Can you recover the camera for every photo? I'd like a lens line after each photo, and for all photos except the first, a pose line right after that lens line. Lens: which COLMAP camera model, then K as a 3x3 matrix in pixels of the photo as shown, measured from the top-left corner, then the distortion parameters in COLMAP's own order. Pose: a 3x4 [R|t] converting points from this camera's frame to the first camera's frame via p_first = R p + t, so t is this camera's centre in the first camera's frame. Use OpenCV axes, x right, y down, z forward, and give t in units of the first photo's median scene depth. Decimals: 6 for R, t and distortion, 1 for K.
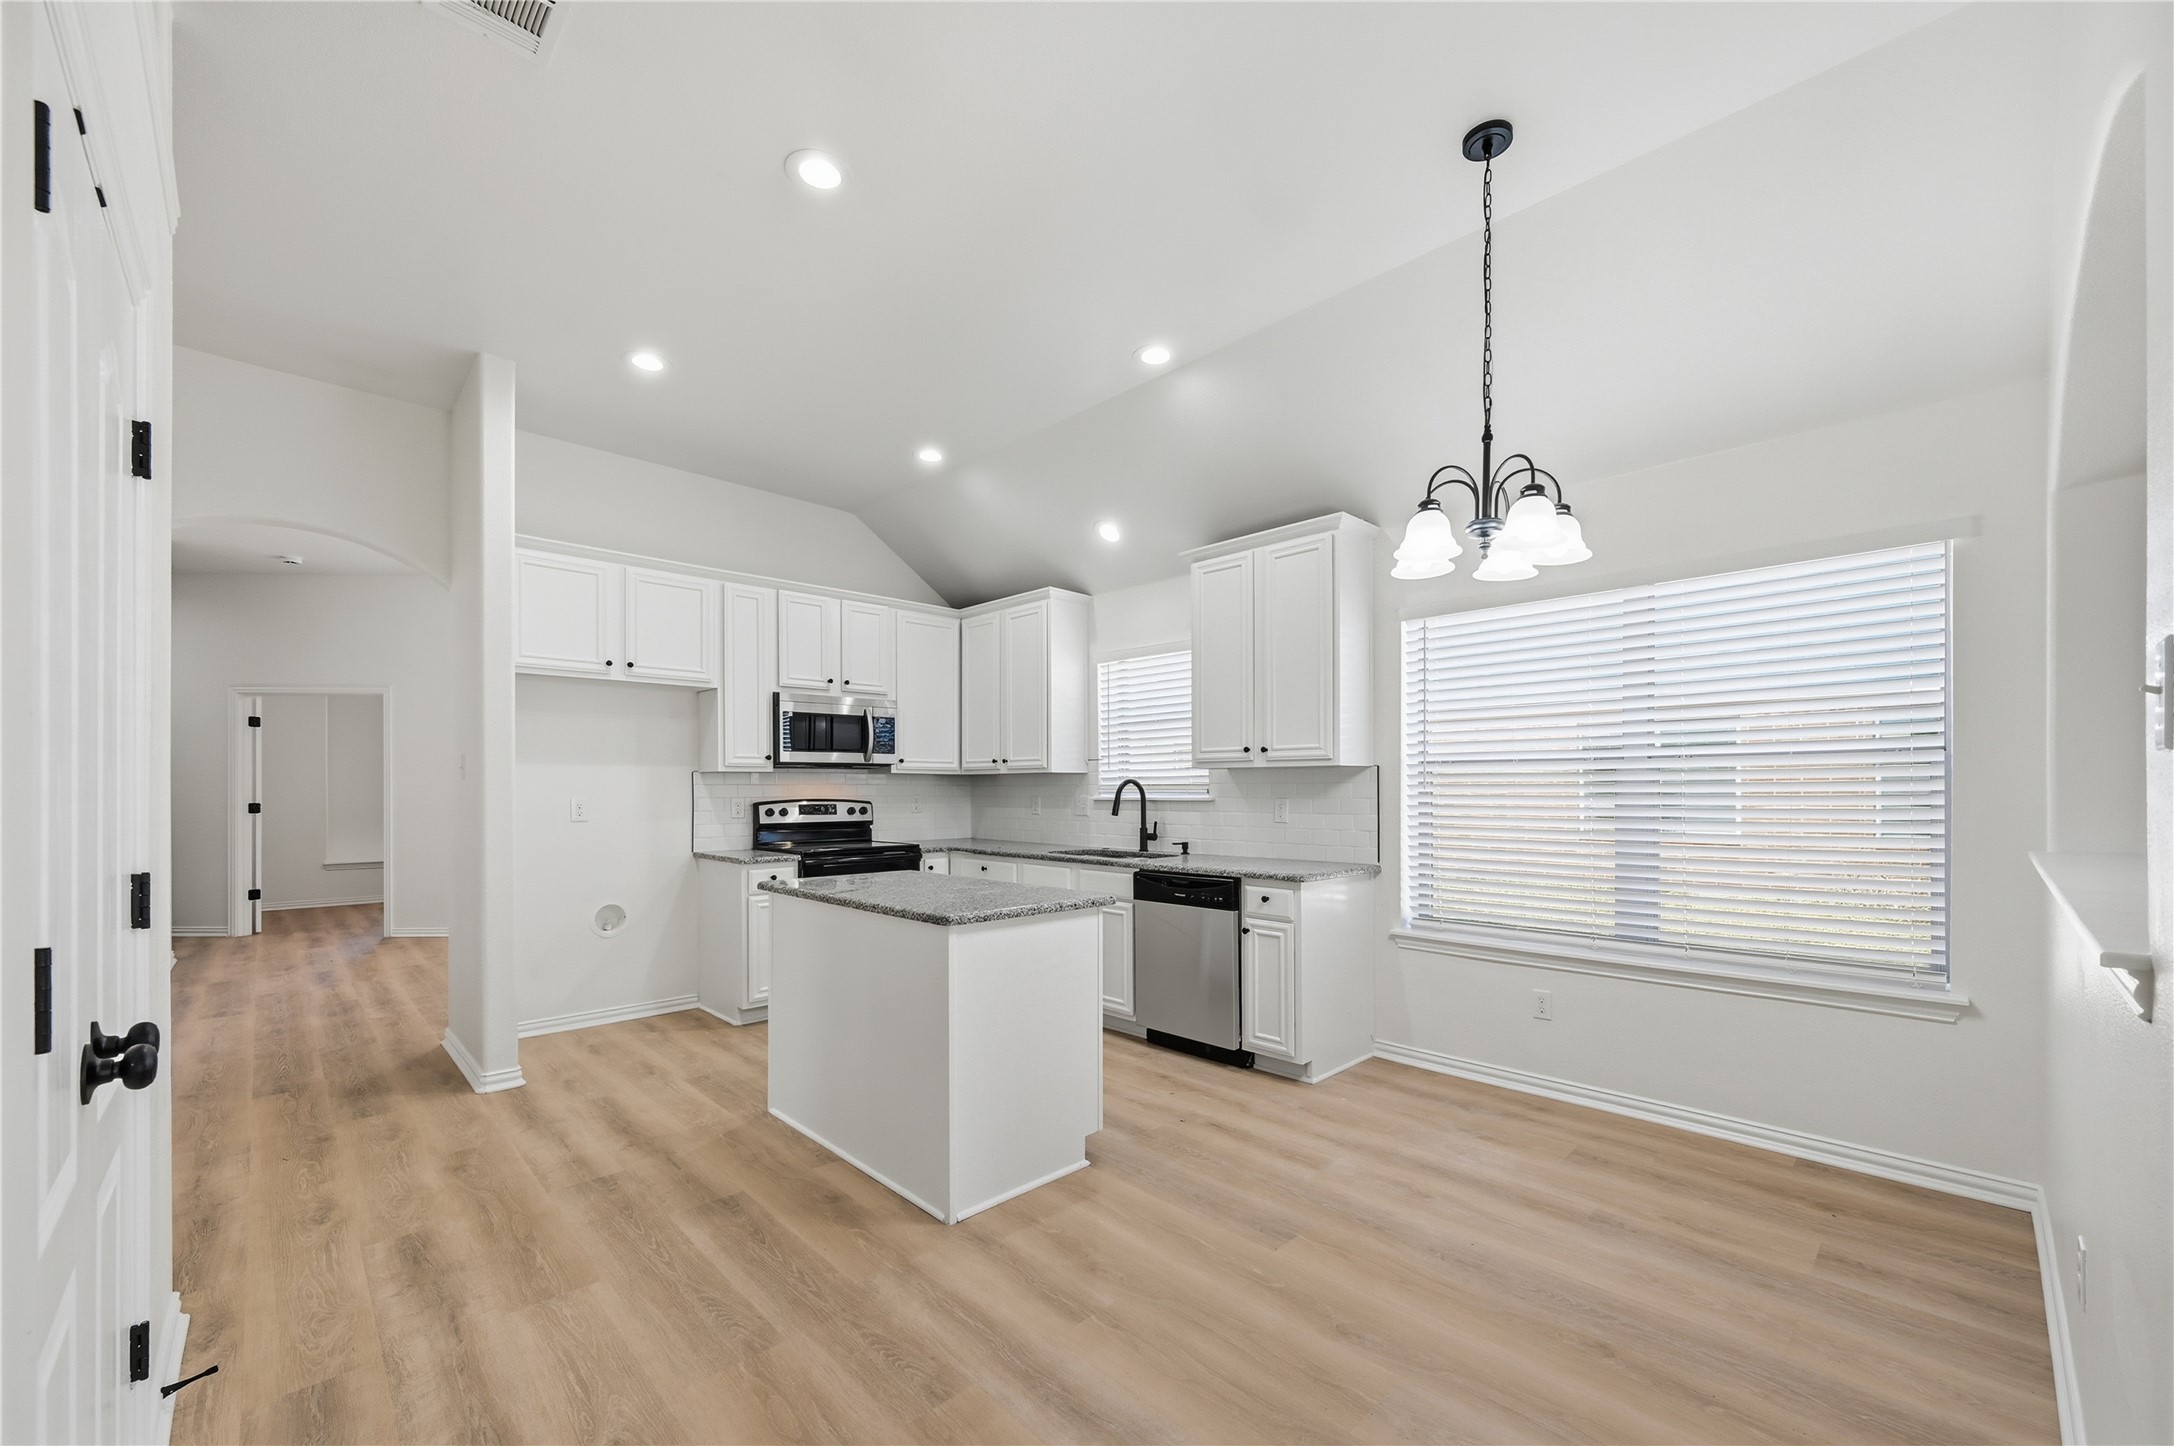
lens RADIAL K [[858.6, 0, 1102.5], [0, 858.6, 789.0], [0, 0, 1]] dist [0.000042, 0.000150]
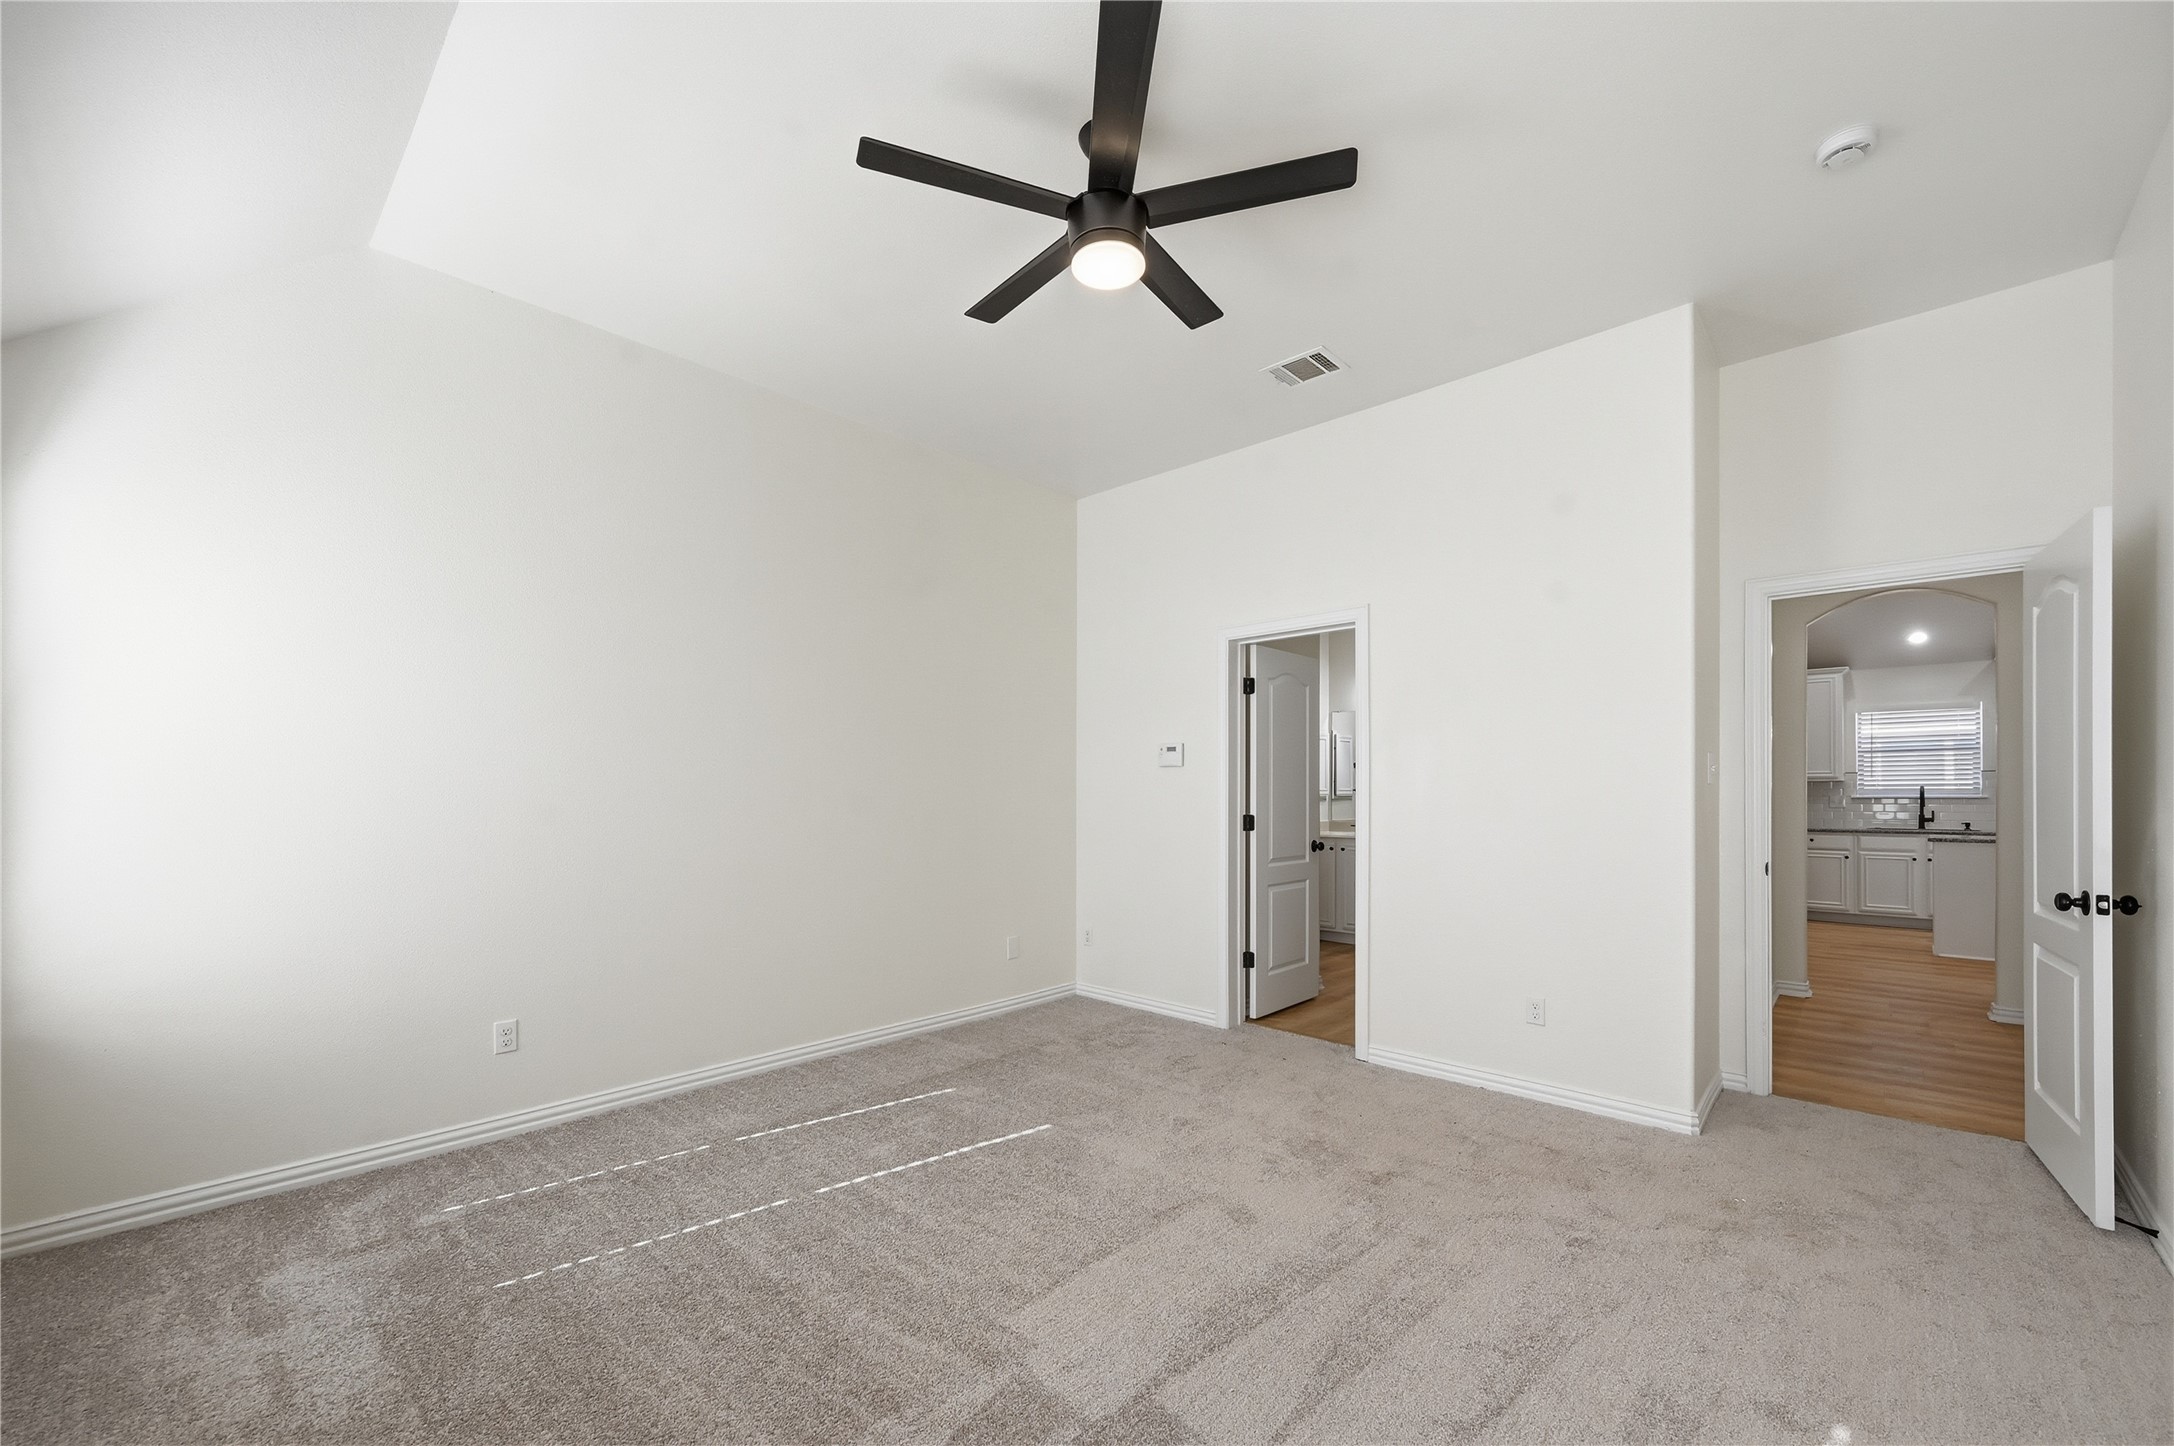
lens RADIAL K [[858.6, 0, 1102.5], [0, 858.6, 789.0], [0, 0, 1]] dist [0.000042, 0.000150]
pose [[0.998834, -0.001436, 0.048250, -1.846303], [0.001756, 0.999977, -0.006582, 0.004636], [-0.048239, 0.006659, 0.998814, -0.662304]]
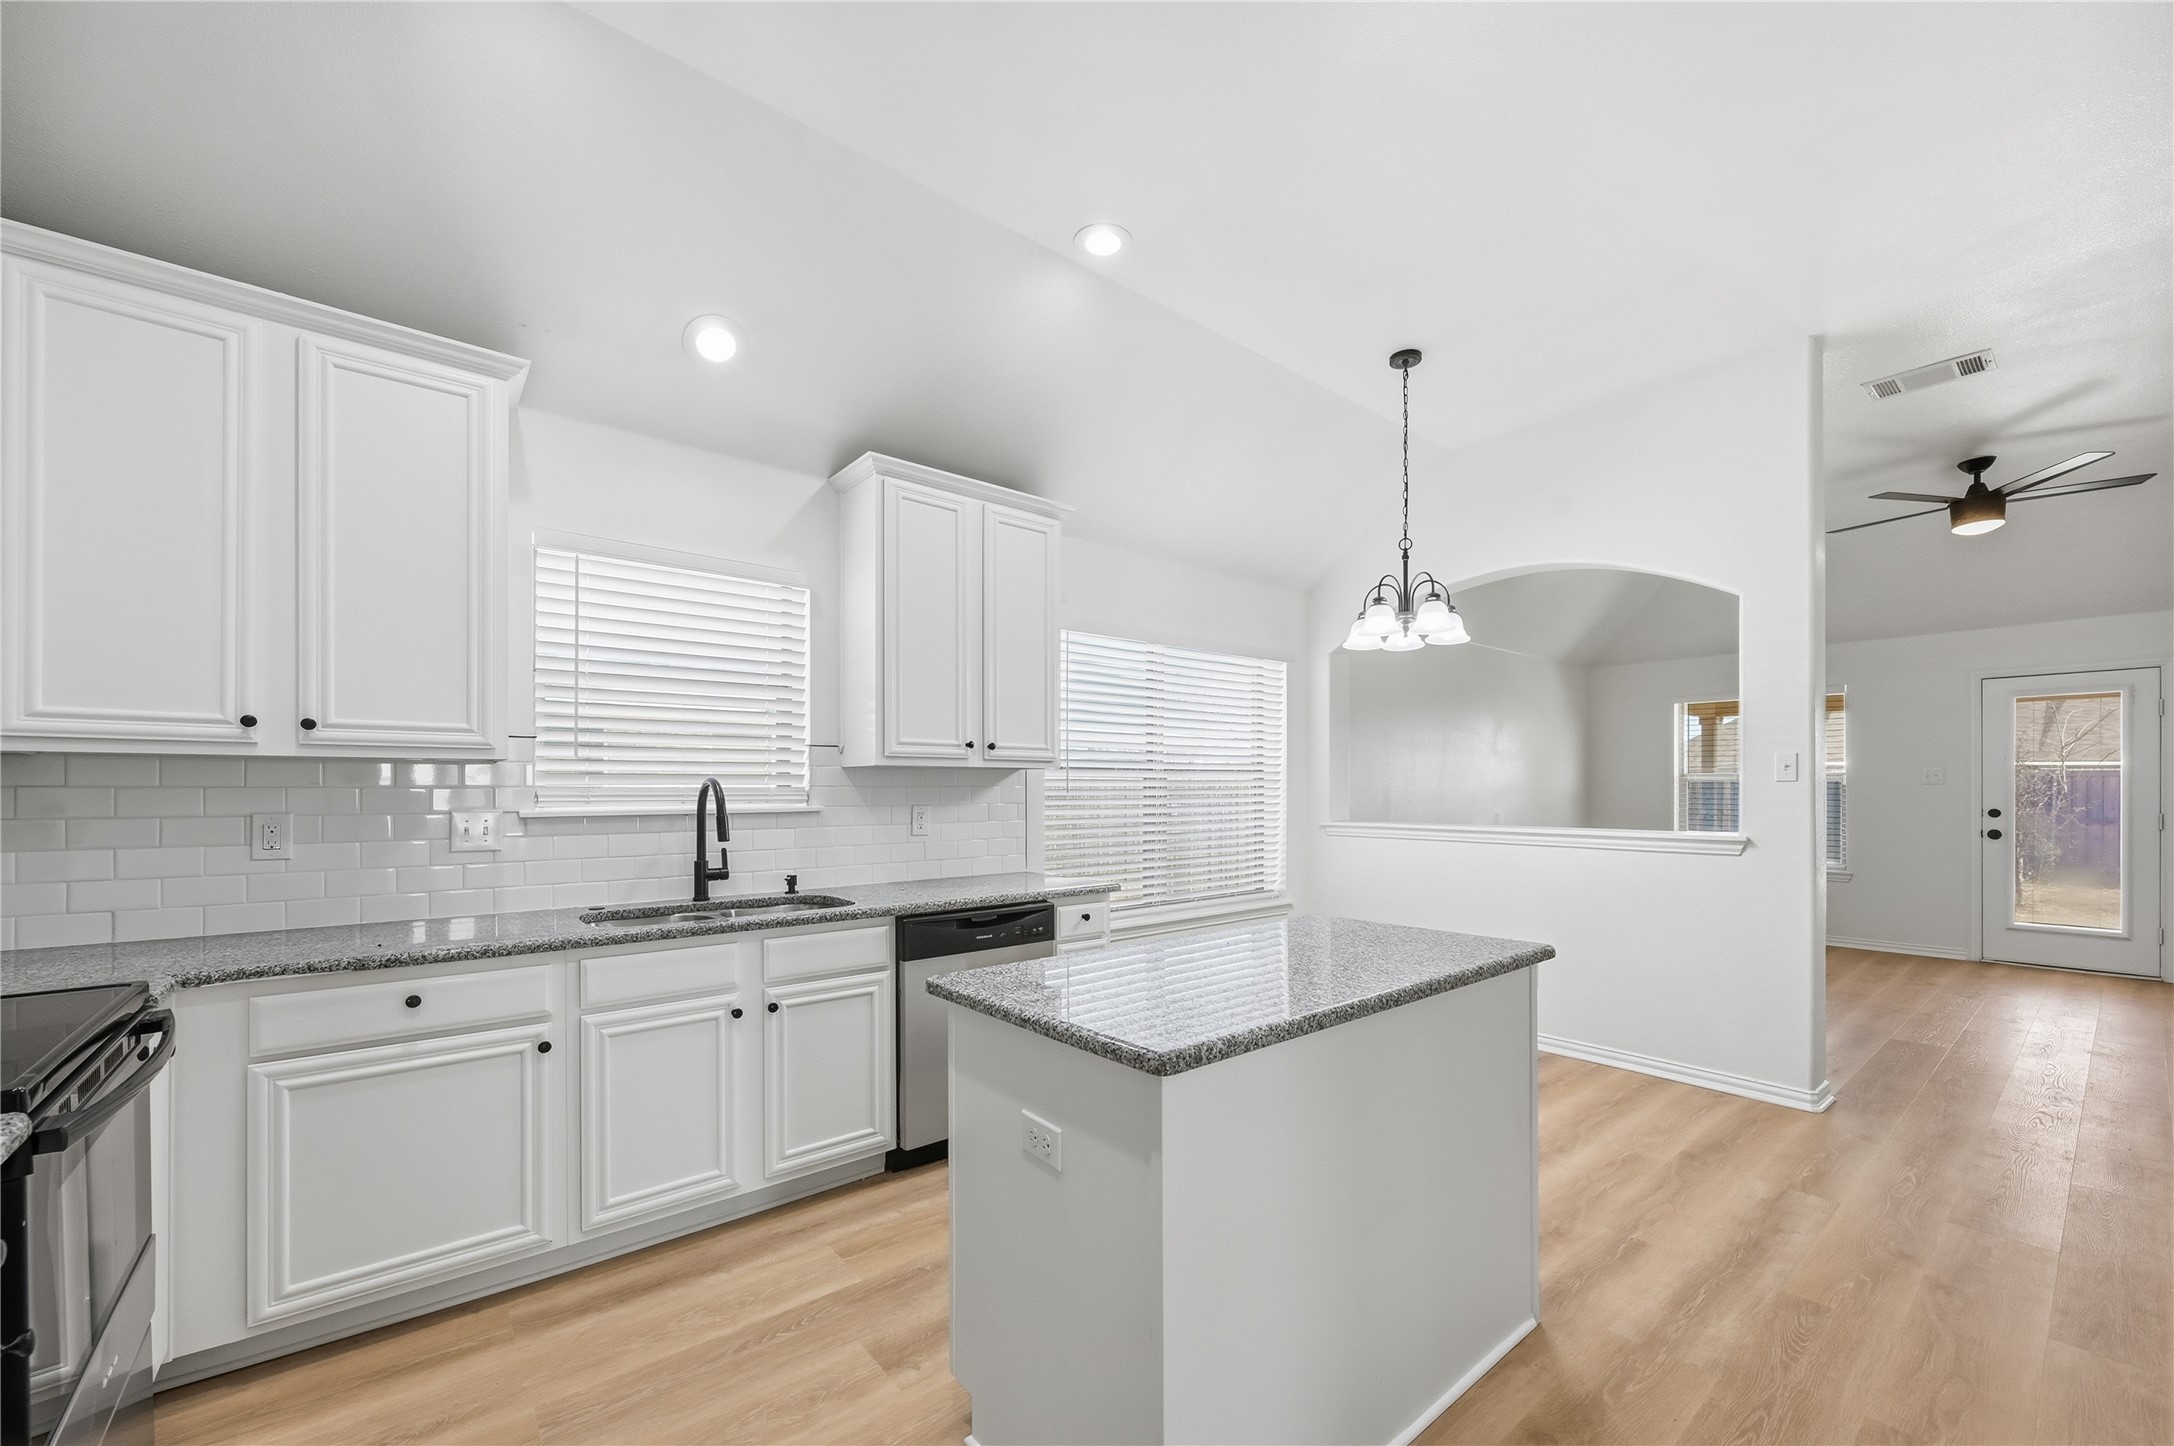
lens RADIAL K [[858.6, 0, 1102.5], [0, 858.6, 789.0], [0, 0, 1]] dist [0.000042, 0.000150]
pose [[0.074419, -0.000620, 0.997227, -0.596909], [0.001818, 0.999998, 0.000486, -0.004631], [-0.997225, 0.001776, 0.074420, 0.781373]]
